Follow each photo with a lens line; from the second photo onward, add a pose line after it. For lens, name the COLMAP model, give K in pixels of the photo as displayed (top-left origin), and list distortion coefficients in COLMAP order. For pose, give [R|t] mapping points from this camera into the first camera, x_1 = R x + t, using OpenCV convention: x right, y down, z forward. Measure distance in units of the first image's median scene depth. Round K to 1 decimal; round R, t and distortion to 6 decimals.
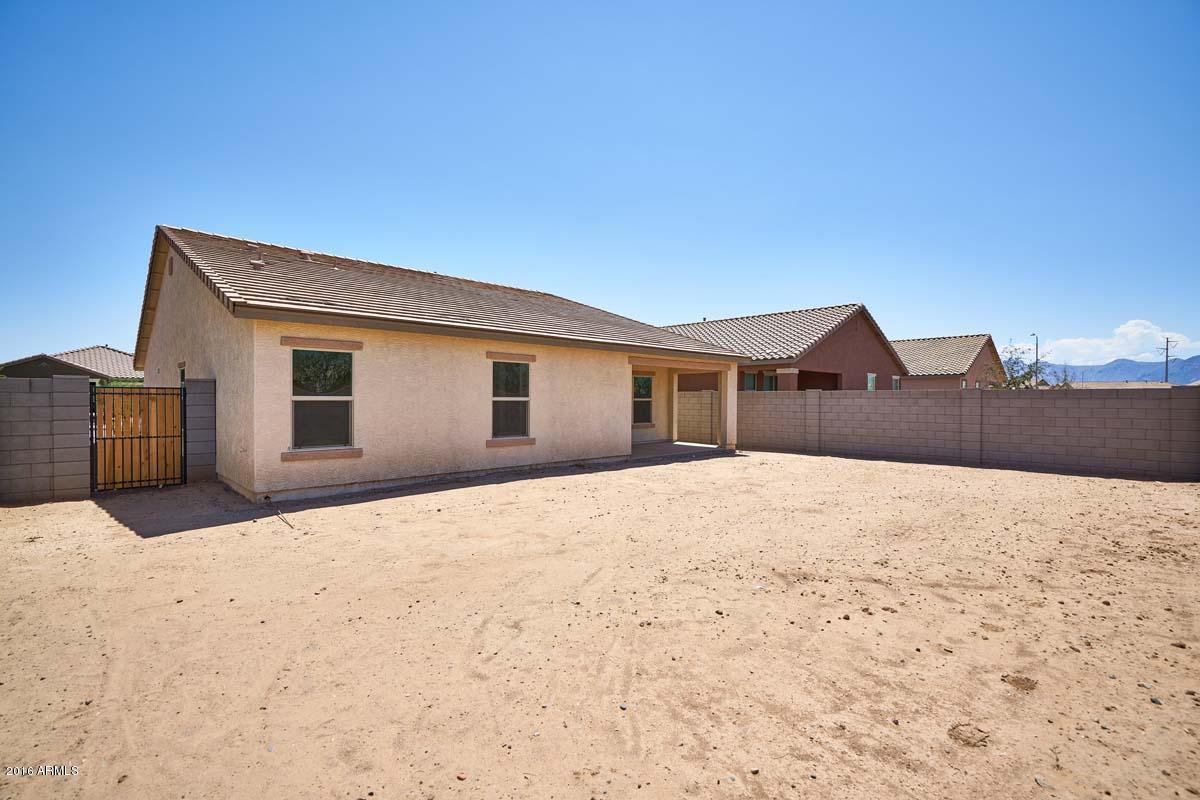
lens RADIAL K [[538.4, 0, 595.6], [0, 538.4, 406.2], [0, 0, 1]] dist [-0.005265, 0.001064]
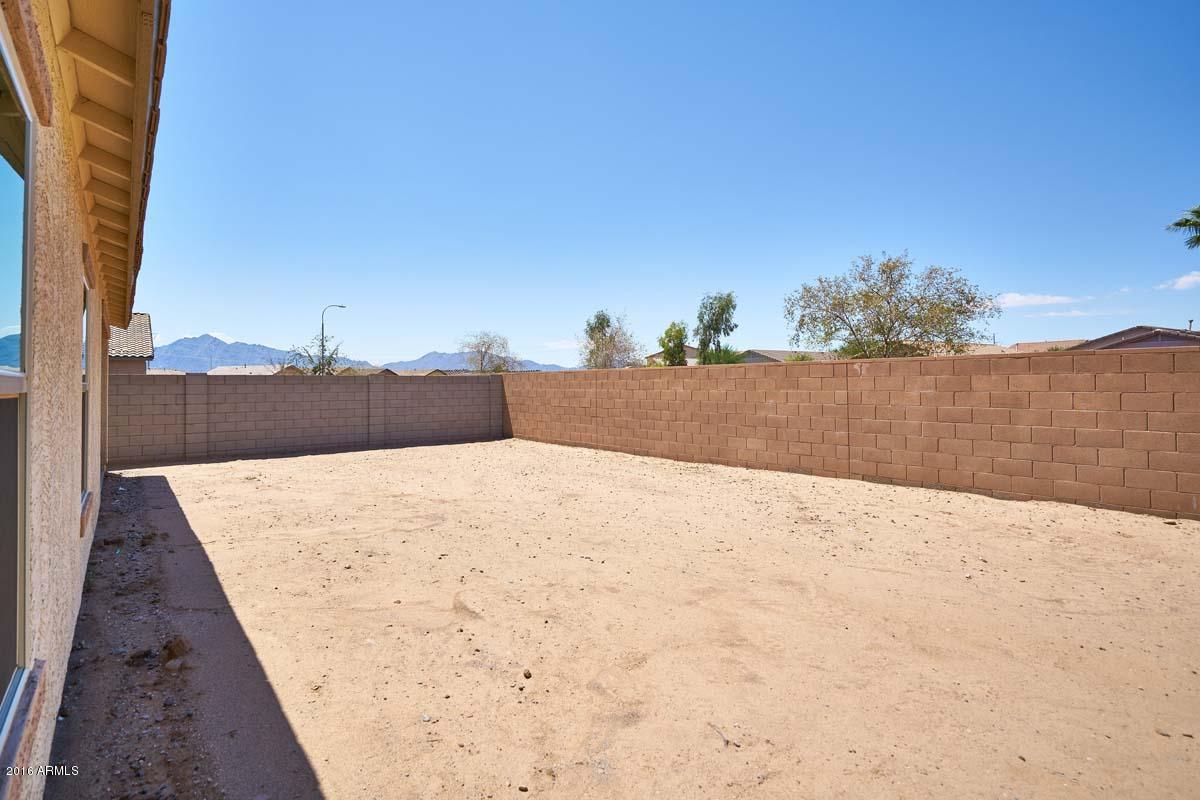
lens RADIAL K [[584.8, 0, 561.0], [0, 584.8, 360.4], [0, 0, 1]] dist [0.000396, 0.001539]
pose [[0.118875, 0.035576, 0.992272, -0.484331], [0.021060, 0.999043, -0.038342, -0.010452], [-0.992686, 0.025455, 0.118012, 0.624906]]
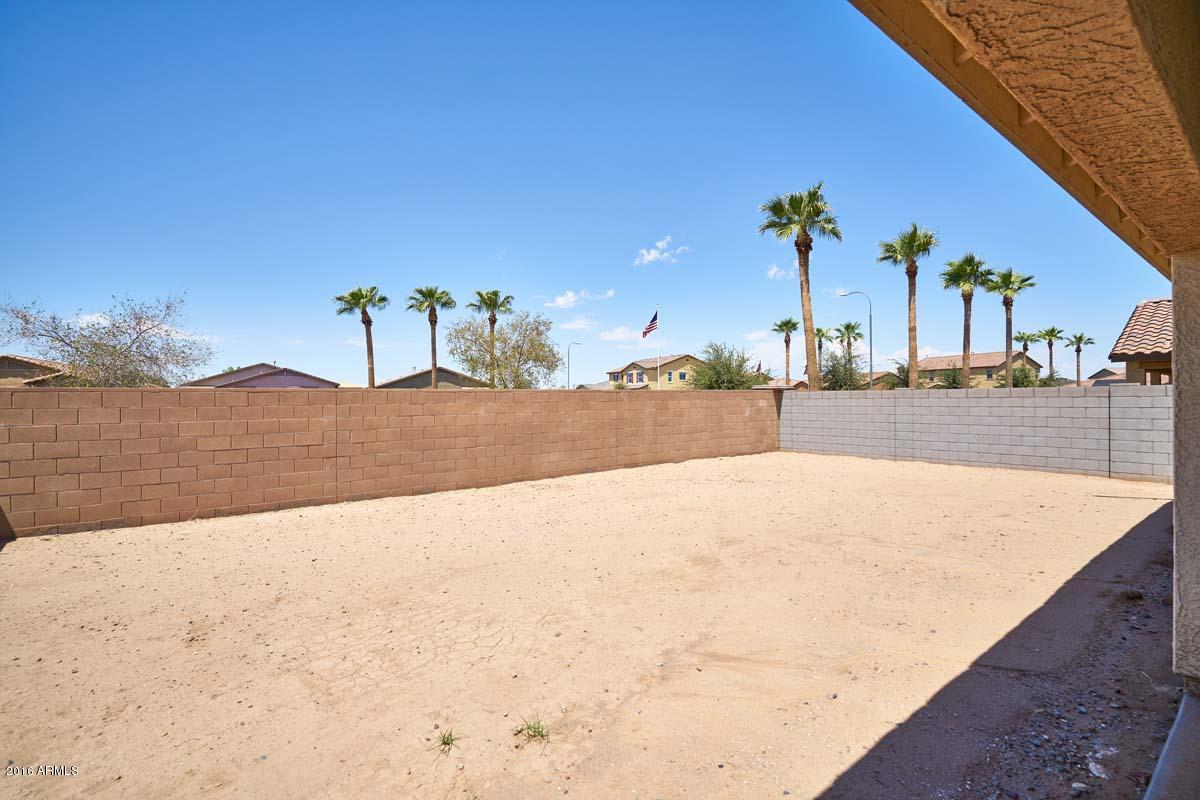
lens RADIAL K [[538.4, 0, 604.7], [0, 538.4, 394.7], [0, 0, 1]] dist [-0.005265, 0.001064]
pose [[-0.994988, 0.008038, 0.099669, 0.317405], [0.008444, 0.999958, 0.003646, -0.029154], [-0.099636, 0.004470, -0.995014, 1.486467]]
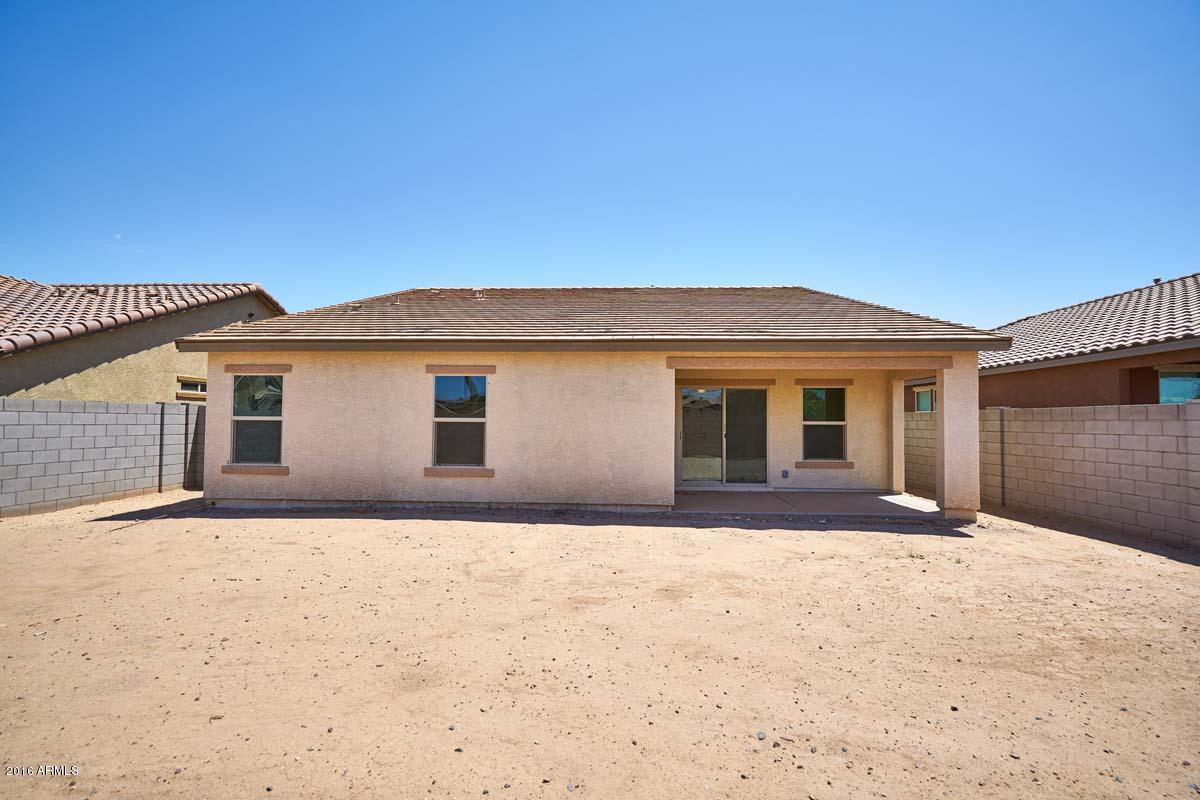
lens RADIAL K [[538.4, 0, 589.1], [0, 538.4, 401.5], [0, 0, 1]] dist [-0.005265, 0.001064]
pose [[0.681527, -0.026056, -0.731329, 0.571147], [-0.014301, 0.998701, -0.048909, -0.003689], [0.731654, 0.043792, 0.680269, 0.562803]]
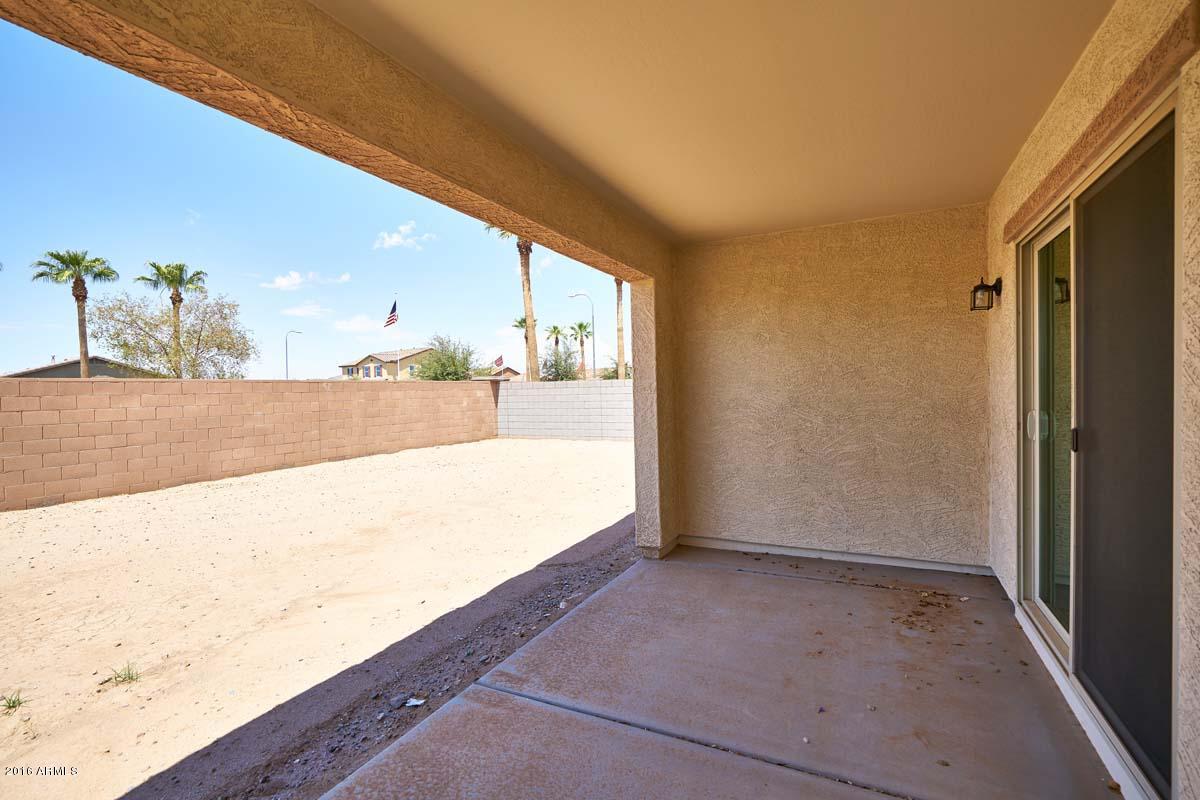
lens RADIAL K [[538.4, 0, 605.7], [0, 538.4, 411.7], [0, 0, 1]] dist [-0.005265, 0.001064]
pose [[-0.937918, 0.032702, -0.345313, 0.232903], [0.016327, 0.998605, 0.050223, -0.016876], [0.346473, 0.041467, -0.937143, 1.580924]]
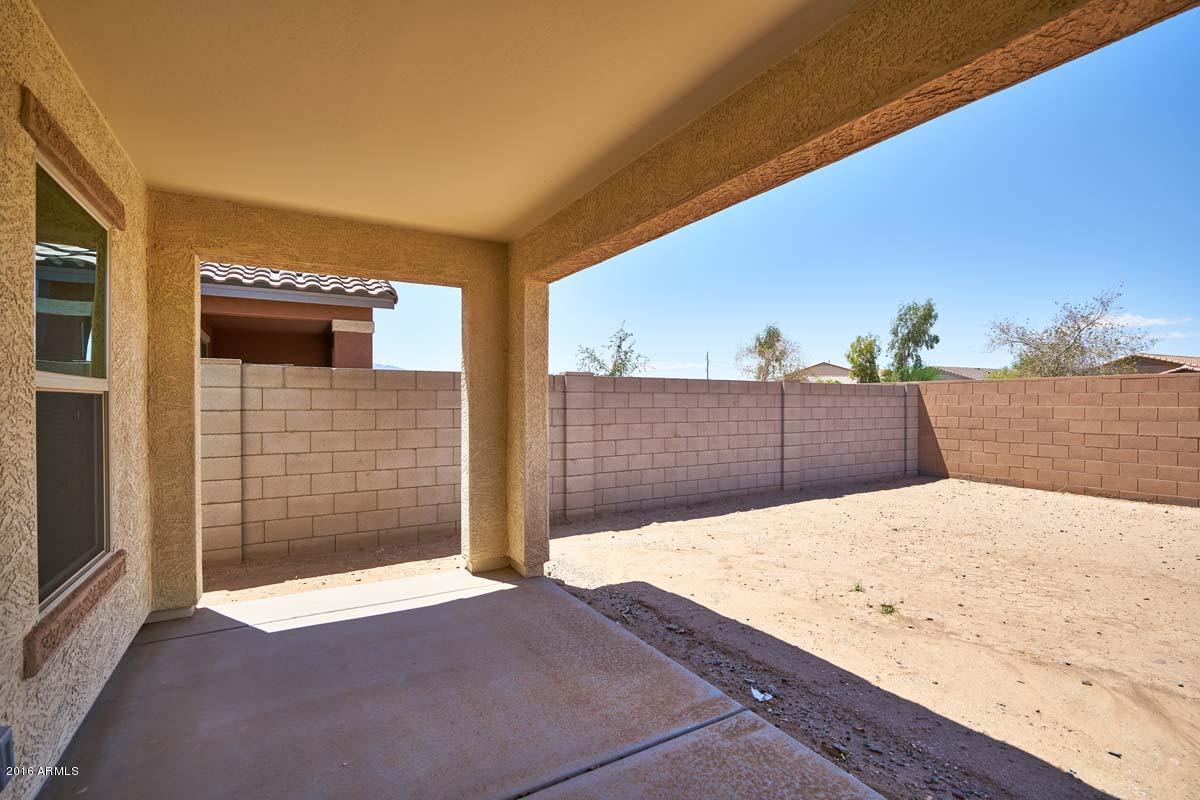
lens RADIAL K [[538.4, 0, 591.1], [0, 538.4, 401.2], [0, 0, 1]] dist [-0.005265, 0.001064]
pose [[0.223085, -0.000344, 0.974799, -0.023348], [0.012929, 0.999913, -0.002606, -0.010385], [-0.974713, 0.013185, 0.223070, 1.348092]]
